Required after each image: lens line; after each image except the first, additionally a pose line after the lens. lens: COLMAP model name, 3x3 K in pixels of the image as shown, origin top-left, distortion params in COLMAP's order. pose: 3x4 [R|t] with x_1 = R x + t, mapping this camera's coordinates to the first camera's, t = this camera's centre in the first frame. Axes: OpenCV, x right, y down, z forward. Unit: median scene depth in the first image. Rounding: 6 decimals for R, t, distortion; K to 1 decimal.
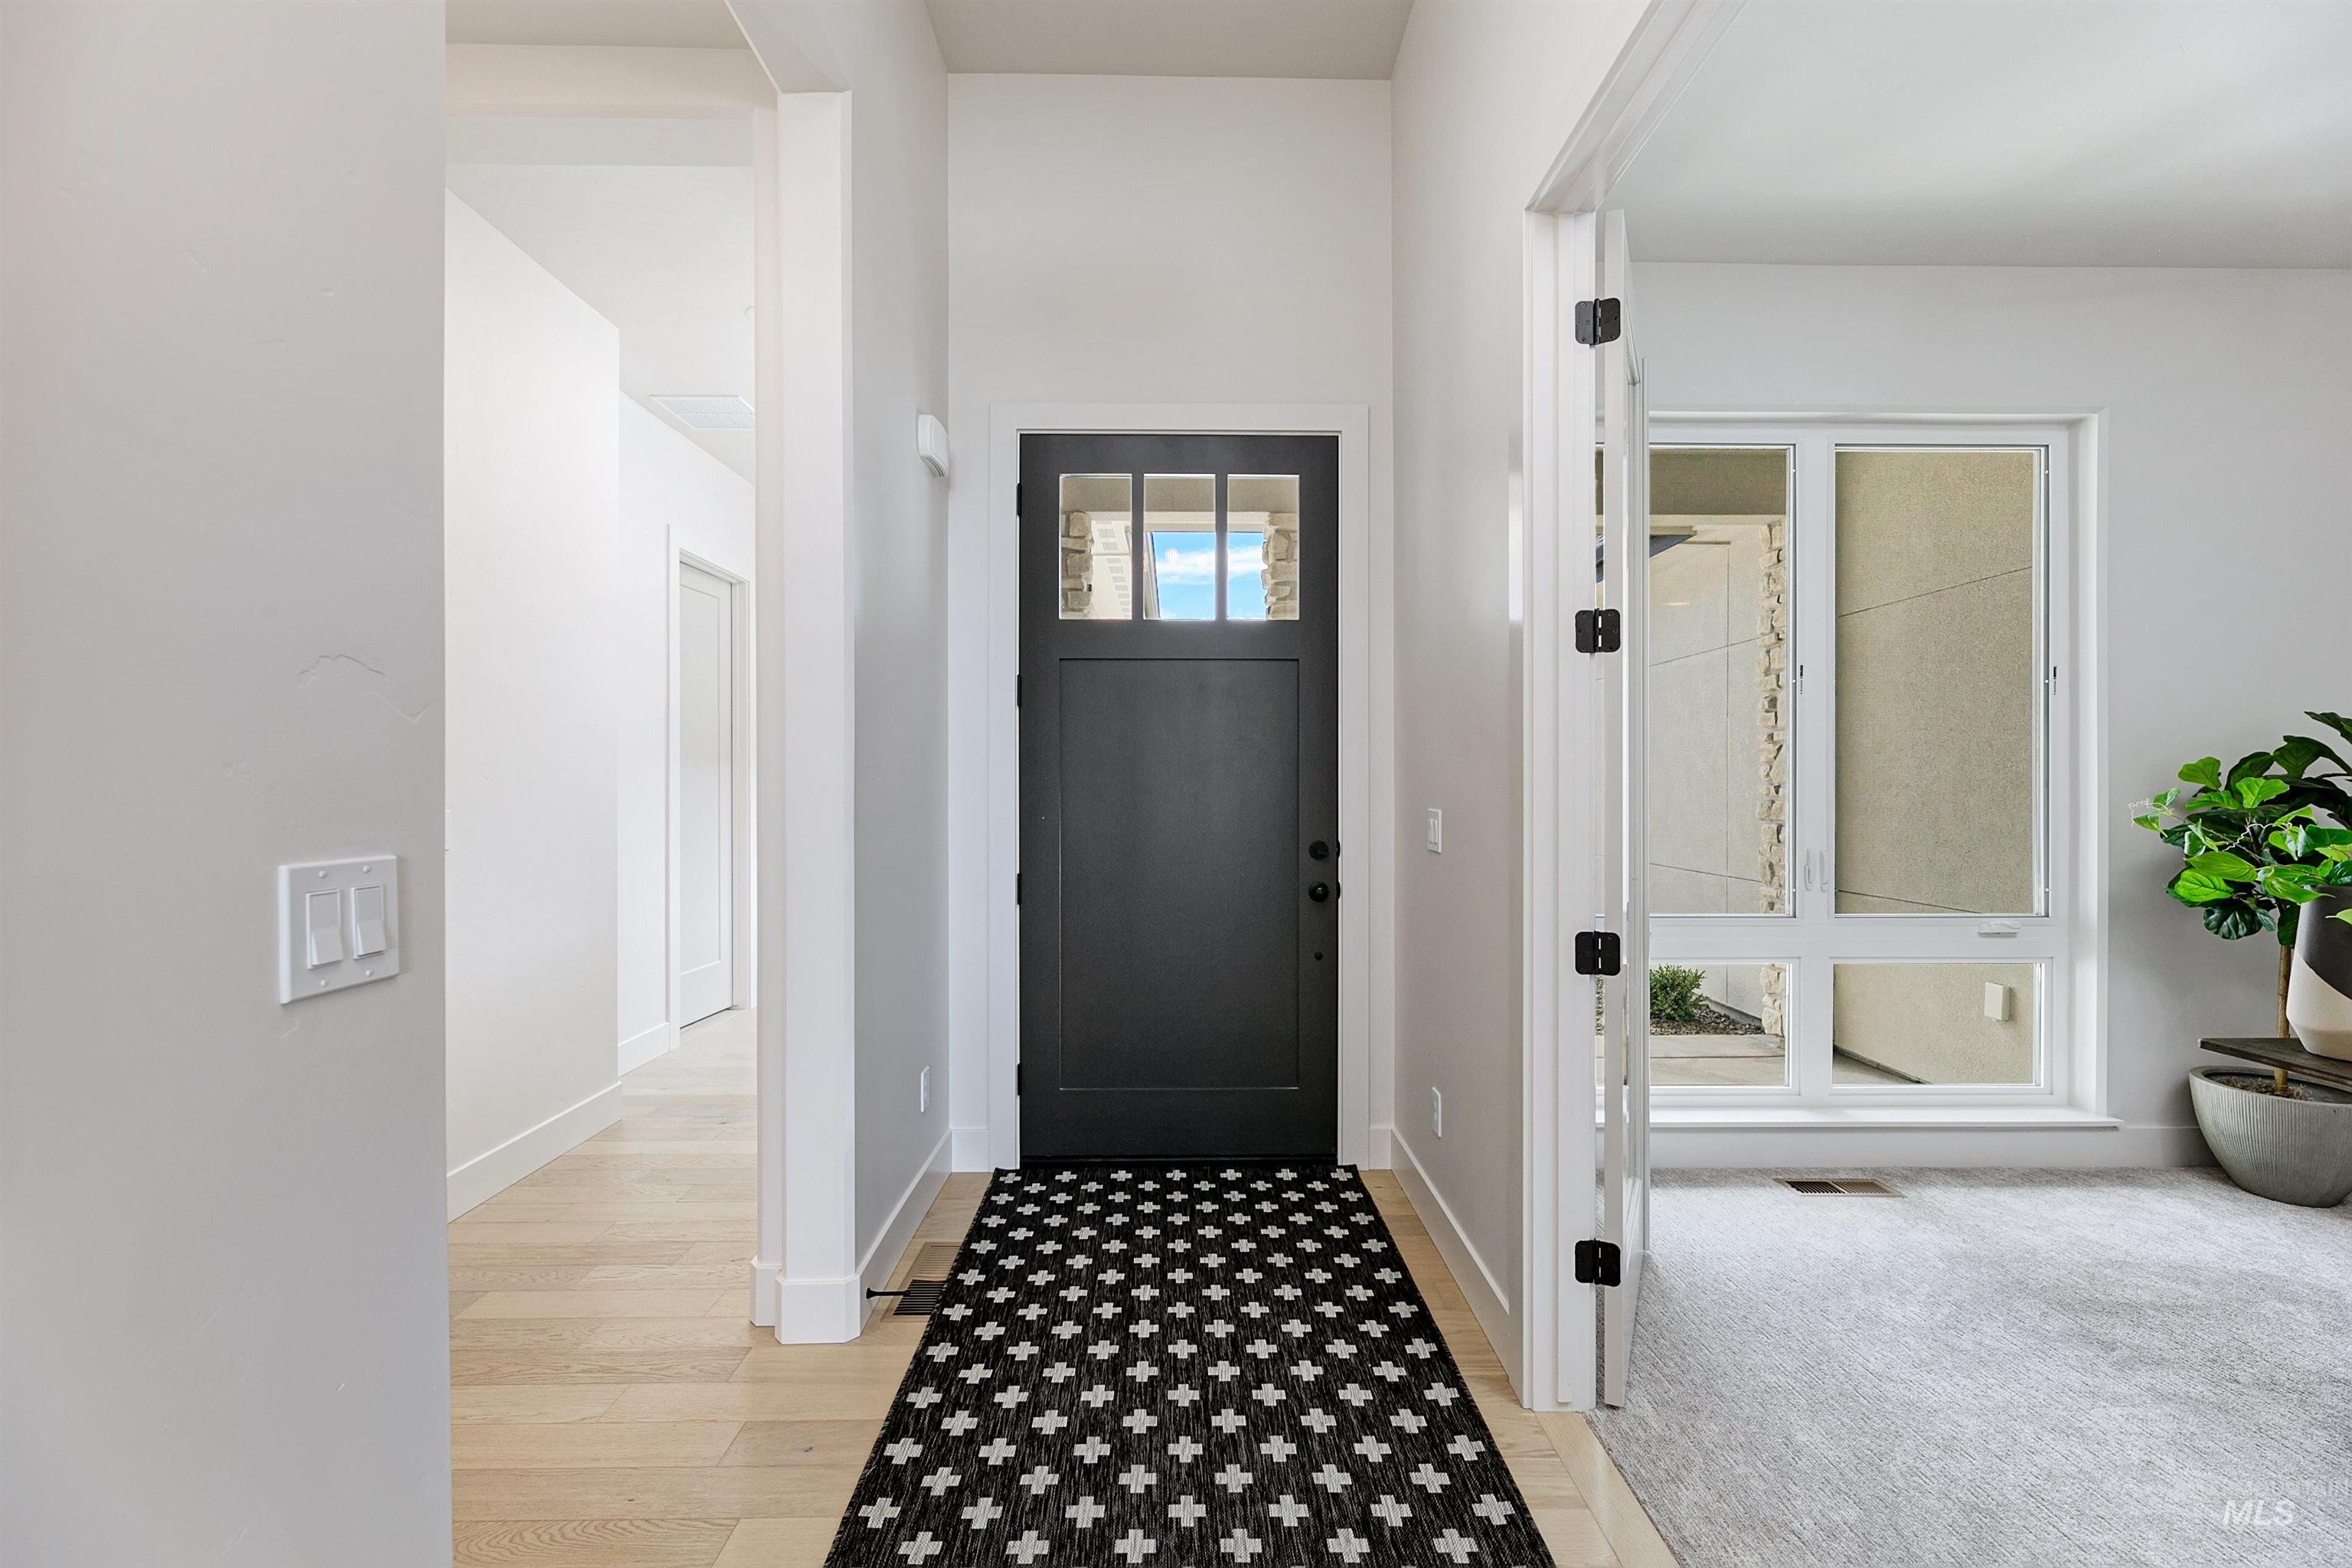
lens RADIAL K [[947.2, 0, 1189.8], [0, 947.2, 784.8], [0, 0, 1]] dist [-0.000265, 0.000560]
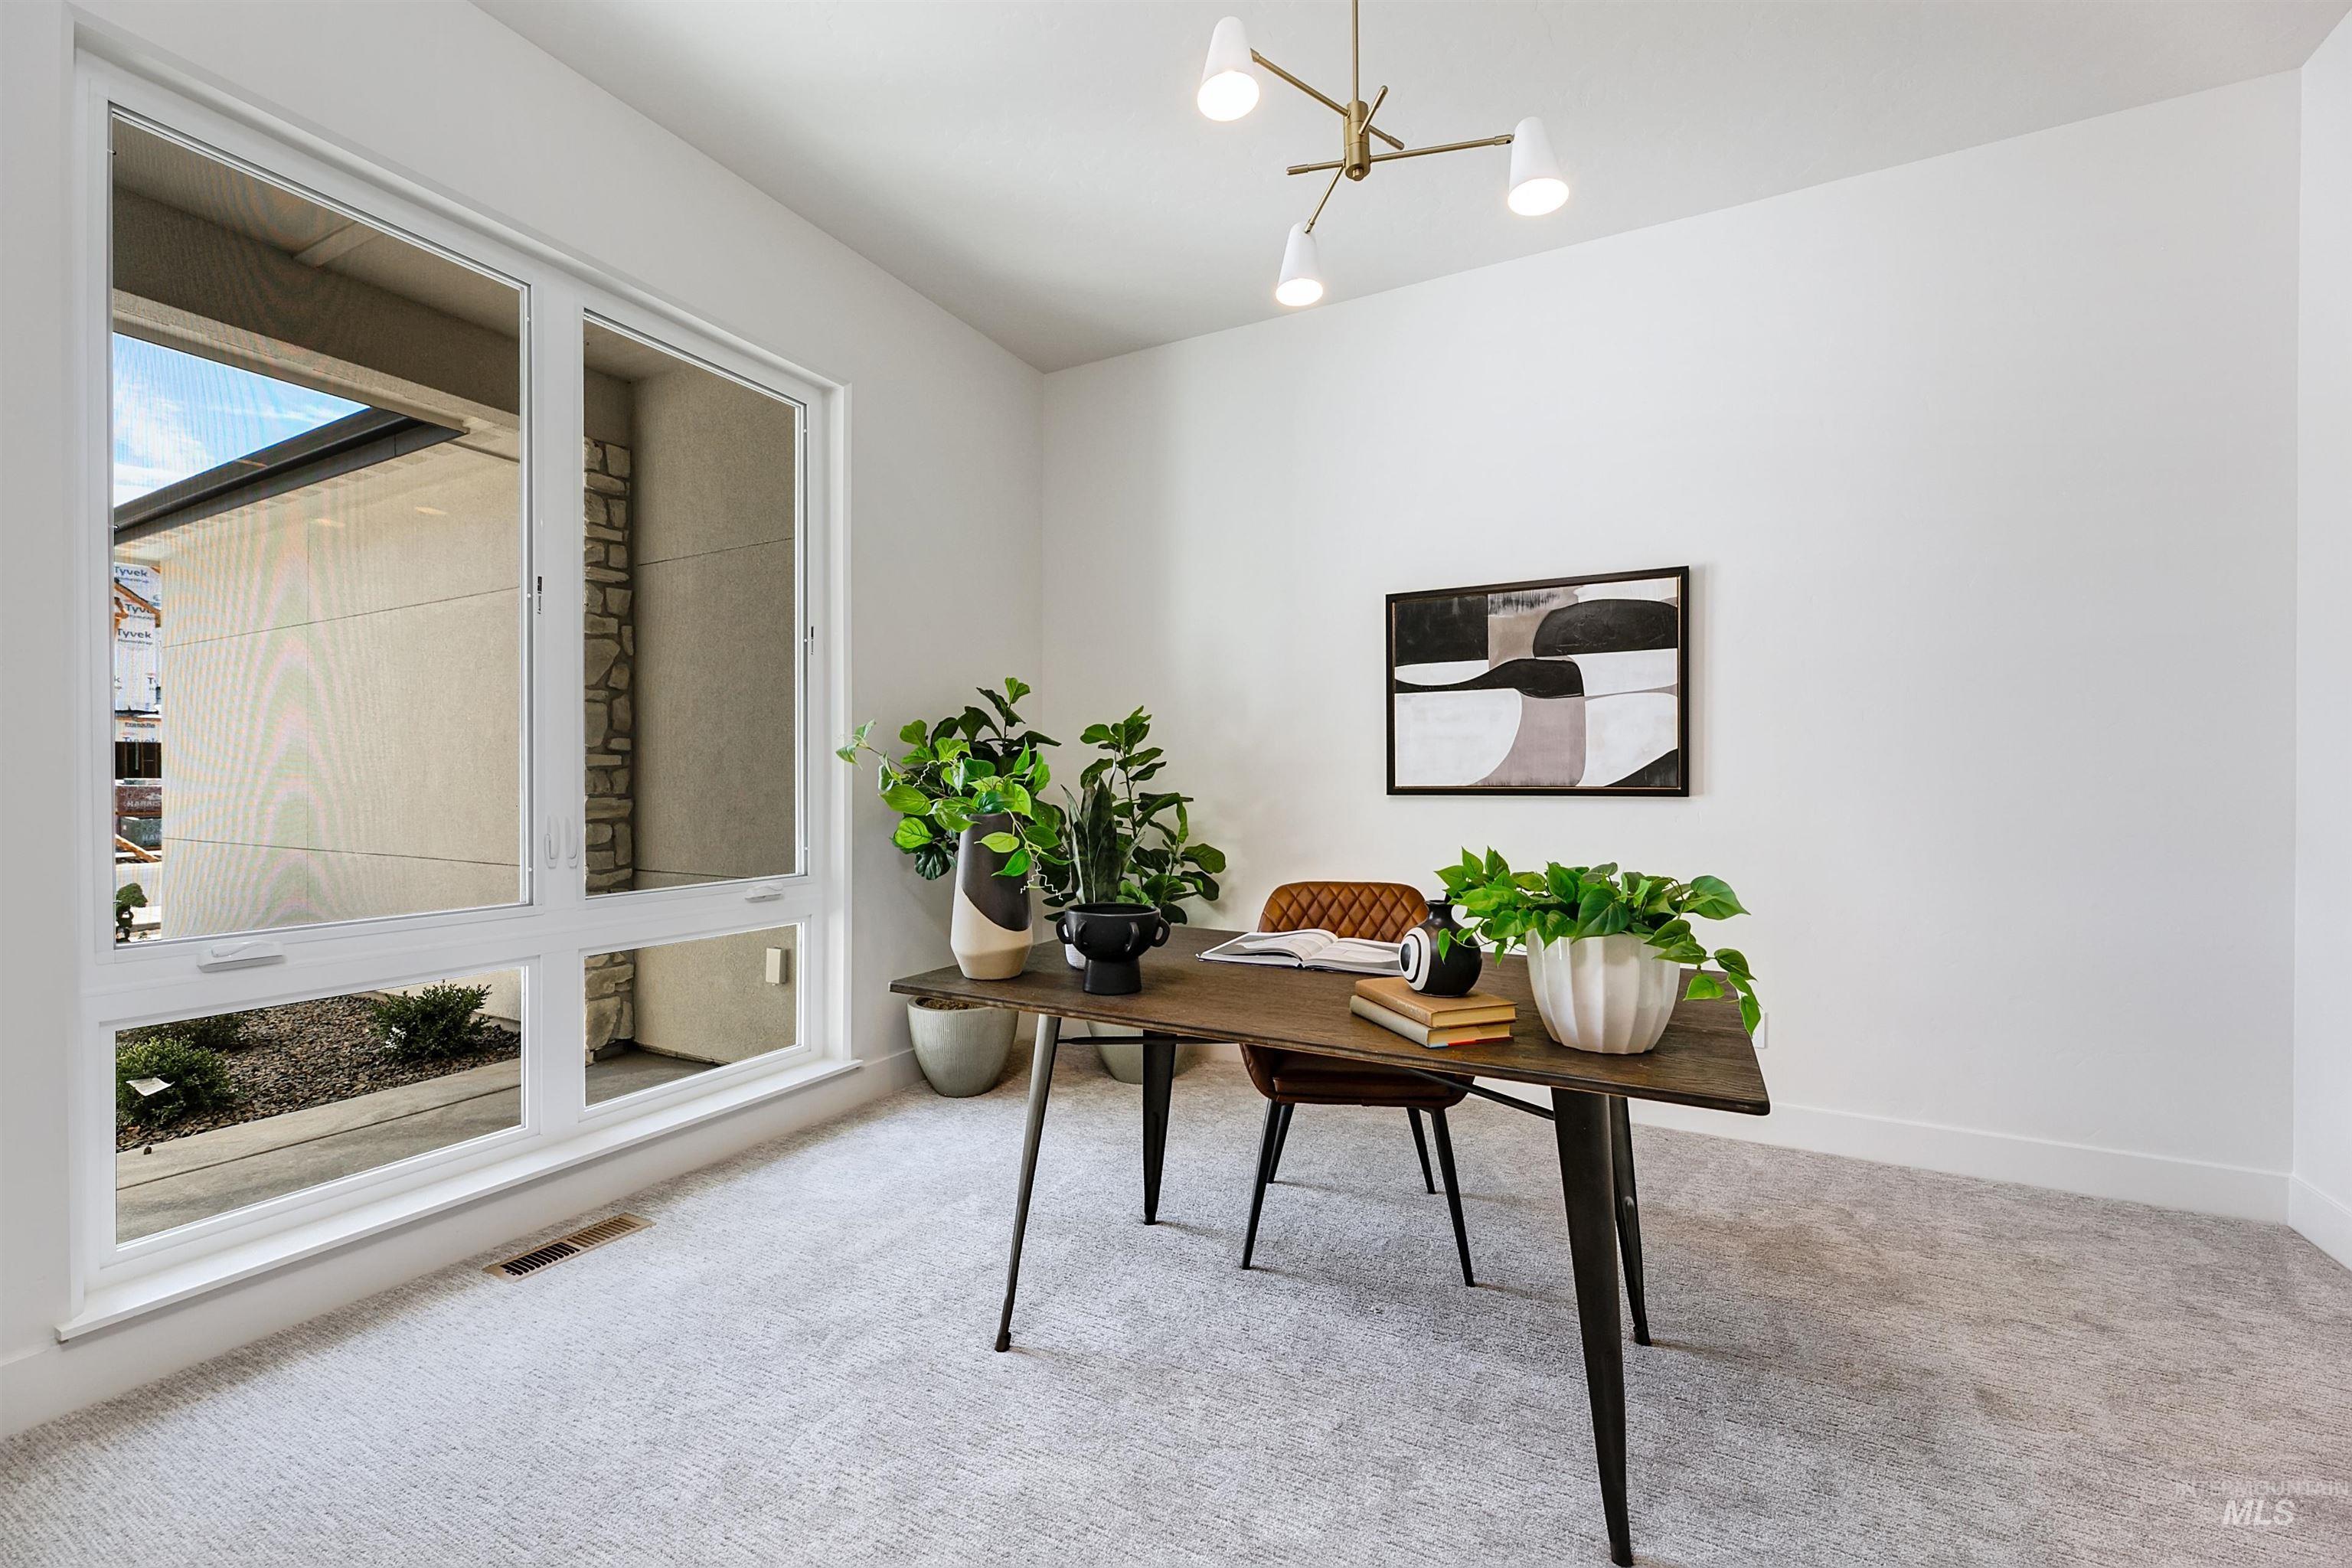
lens RADIAL K [[947.2, 0, 1177.1], [0, 947.2, 782.1], [0, 0, 1]] dist [-0.000265, 0.000560]
pose [[0.488997, -0.002313, 0.872282, 0.243467], [0.000000, 0.999996, 0.002652, 0.041452], [-0.872285, -0.001297, 0.488995, 0.182274]]
